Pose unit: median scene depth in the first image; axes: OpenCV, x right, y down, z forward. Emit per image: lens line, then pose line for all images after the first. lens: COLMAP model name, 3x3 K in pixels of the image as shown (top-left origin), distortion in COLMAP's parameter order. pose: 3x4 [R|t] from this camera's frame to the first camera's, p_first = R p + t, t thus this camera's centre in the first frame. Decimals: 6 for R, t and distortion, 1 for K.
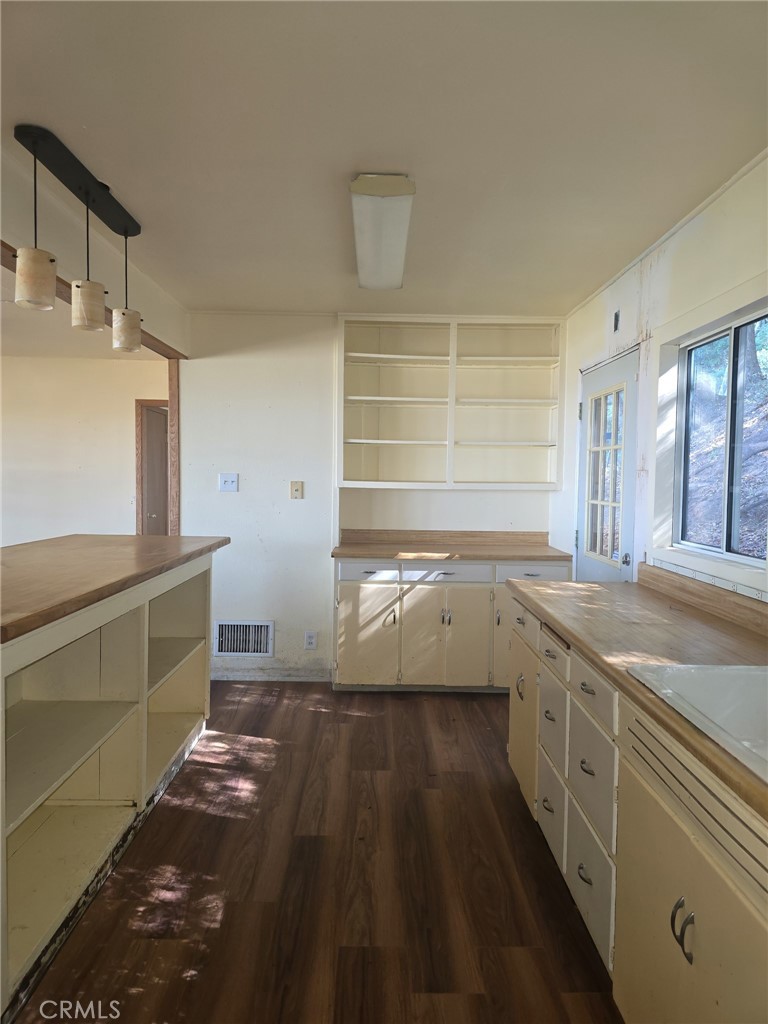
lens RADIAL K [[687.3, 0, 384.6], [0, 687.3, 510.9], [0, 0, 1]] dist [0.002337, 0.000296]
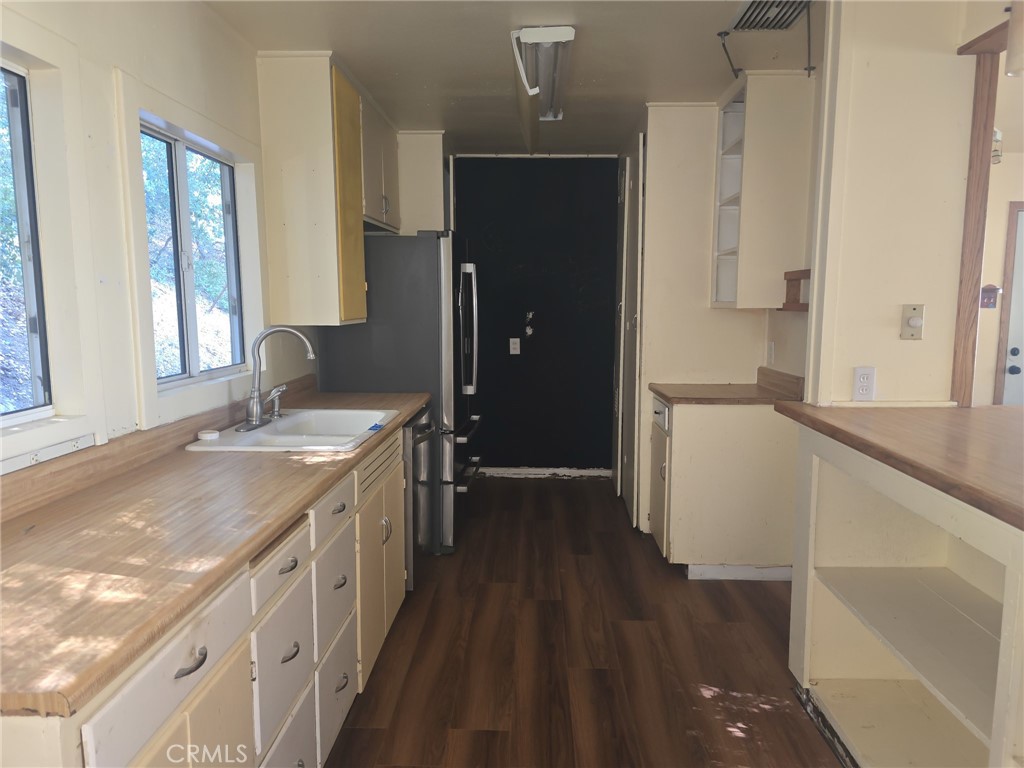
lens RADIAL K [[687.3, 0, 515.1], [0, 687.3, 382.6], [0, 0, 1]] dist [0.002337, 0.000296]
pose [[-0.997375, -0.012048, 0.071406, -0.047910], [0.000684, 0.984451, 0.175657, -0.112576], [-0.072412, 0.175245, -0.981858, 2.033602]]
